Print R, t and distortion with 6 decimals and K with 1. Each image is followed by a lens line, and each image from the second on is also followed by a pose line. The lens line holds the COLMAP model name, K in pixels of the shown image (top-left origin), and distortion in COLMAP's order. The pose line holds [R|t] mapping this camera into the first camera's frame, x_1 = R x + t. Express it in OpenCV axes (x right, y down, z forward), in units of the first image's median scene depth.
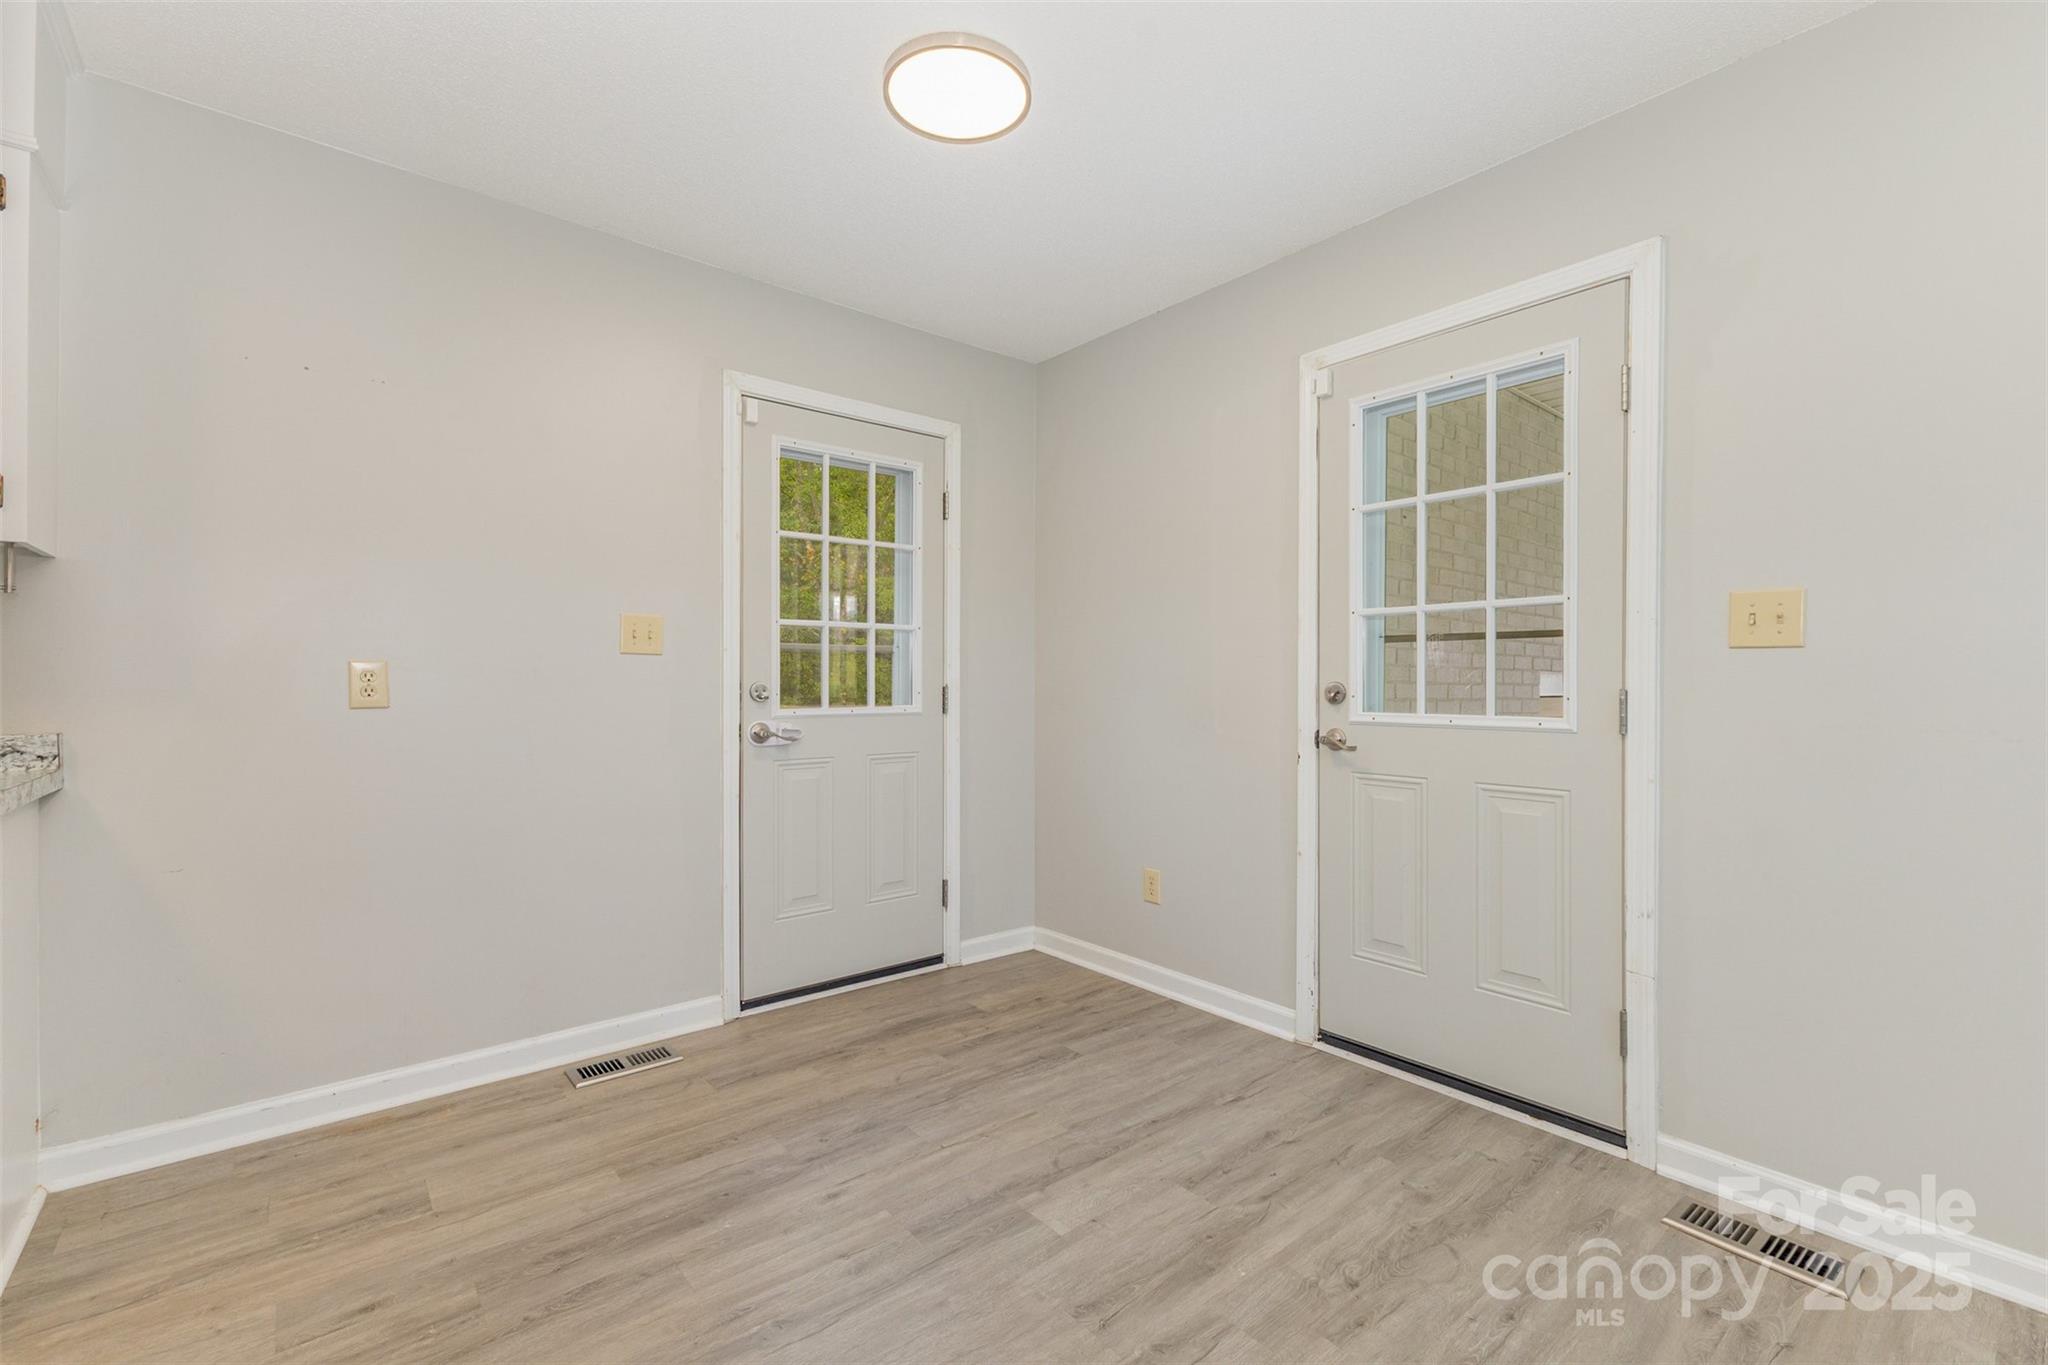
lens RADIAL K [[881.1, 0, 1036.3], [0, 881.1, 685.6], [0, 0, 1]] dist [0.011796, -0.002262]
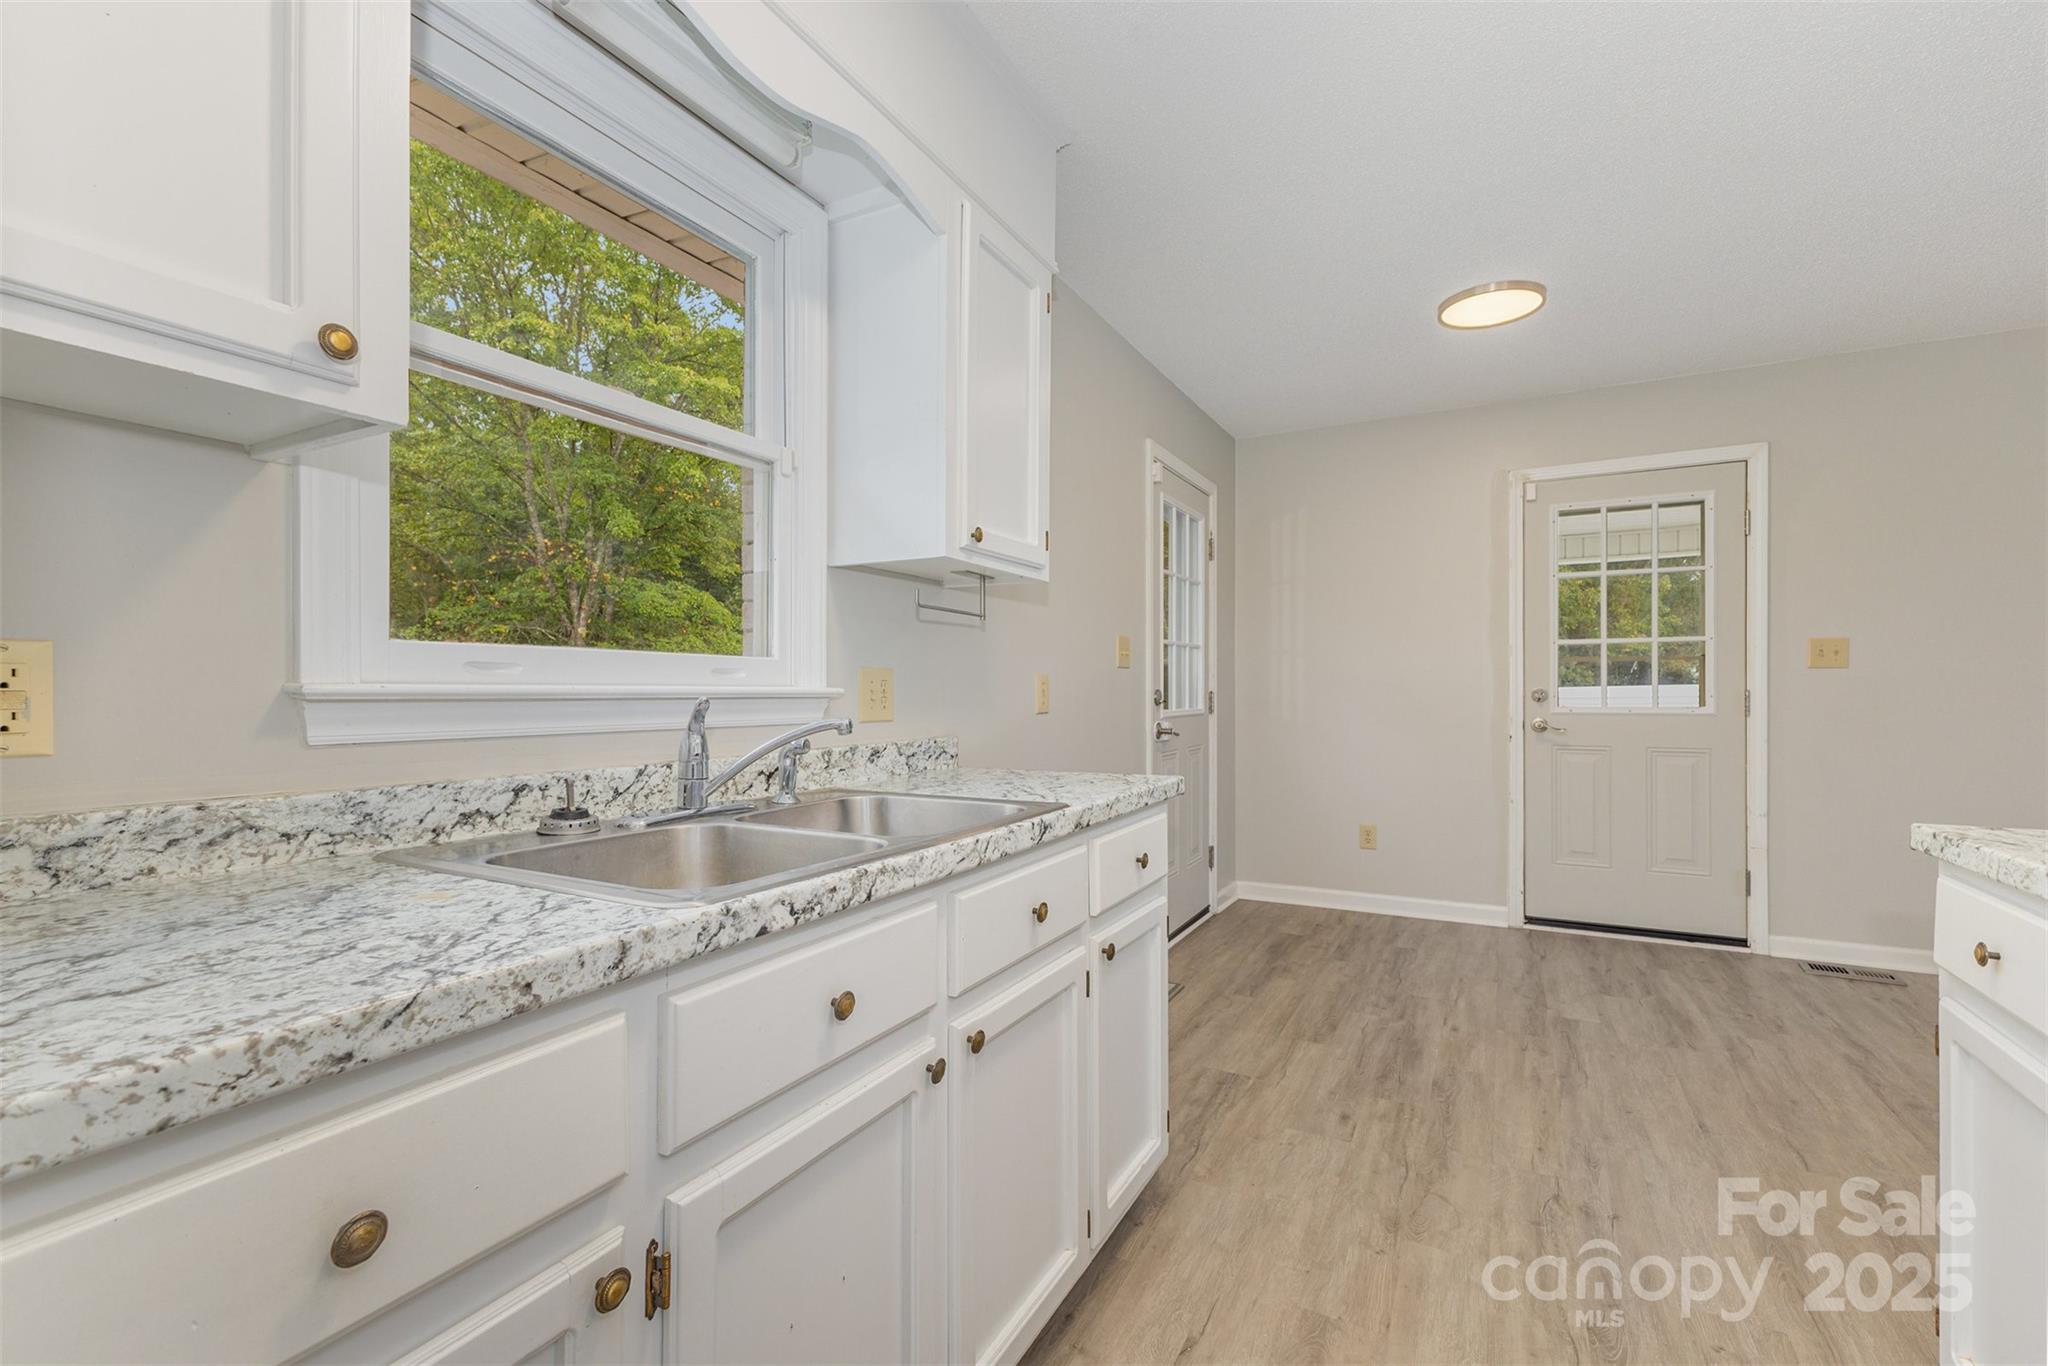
lens RADIAL K [[881.1, 0, 1042.0], [0, 881.1, 680.5], [0, 0, 1]] dist [0.011796, -0.002262]
pose [[0.927821, -0.002665, 0.373017, -1.306299], [0.006511, 0.999938, -0.009052, -0.008258], [-0.372969, 0.010827, 0.927781, -0.130698]]
